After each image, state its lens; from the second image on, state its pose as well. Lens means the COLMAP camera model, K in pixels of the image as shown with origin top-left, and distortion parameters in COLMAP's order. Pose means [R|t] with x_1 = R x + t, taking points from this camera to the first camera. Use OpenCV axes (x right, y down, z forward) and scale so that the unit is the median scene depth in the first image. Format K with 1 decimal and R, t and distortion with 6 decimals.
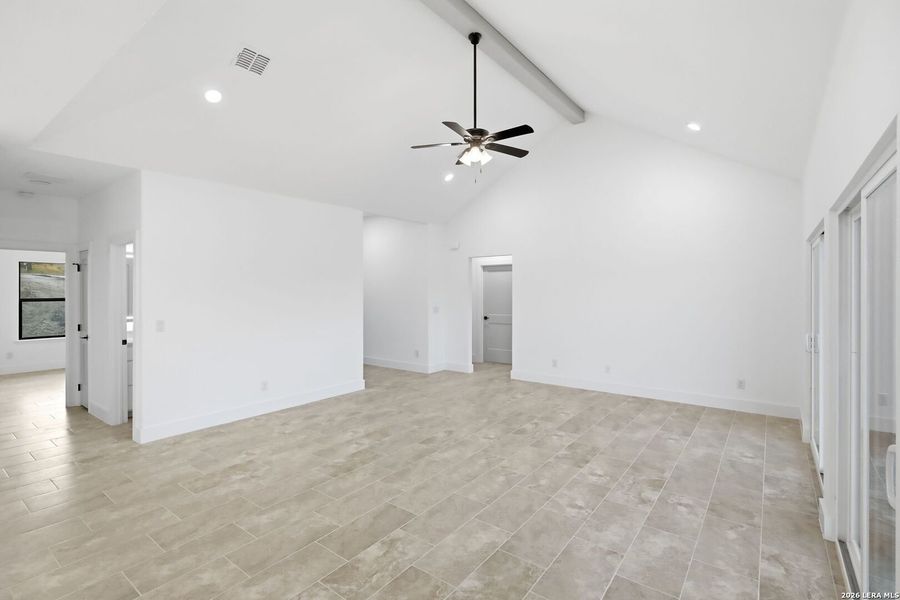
lens RADIAL K [[422.1, 0, 450.0], [0, 422.1, 300.0], [0, 0, 1]] dist [0.001174, 0.000046]
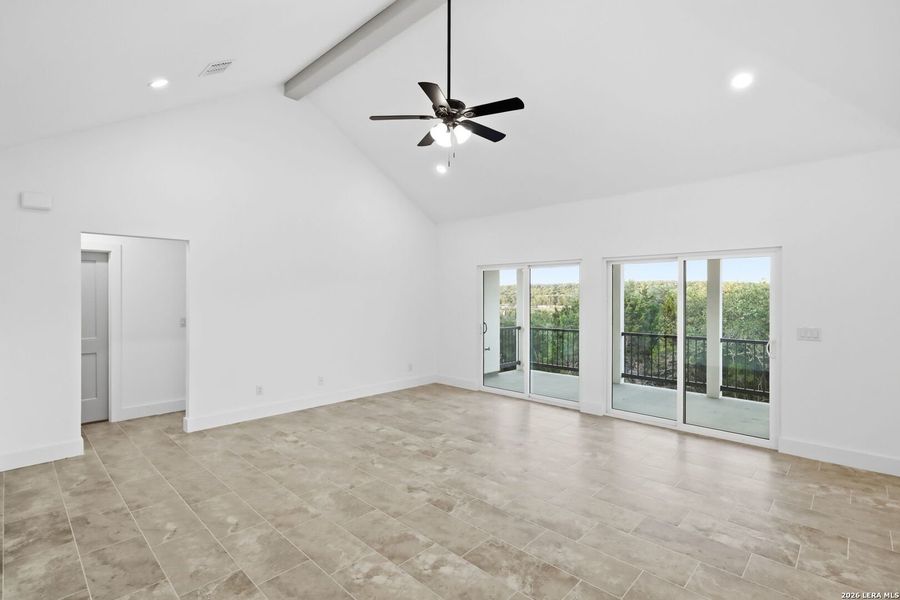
lens RADIAL K [[425.4, 0, 450.0], [0, 425.4, 300.0], [0, 0, 1]] dist [0.004354, 0.000809]
pose [[0.115269, -0.007618, 0.993305, -0.752142], [0.020730, 0.999771, 0.005262, -0.017309], [-0.993118, 0.019985, 0.115400, 0.879557]]
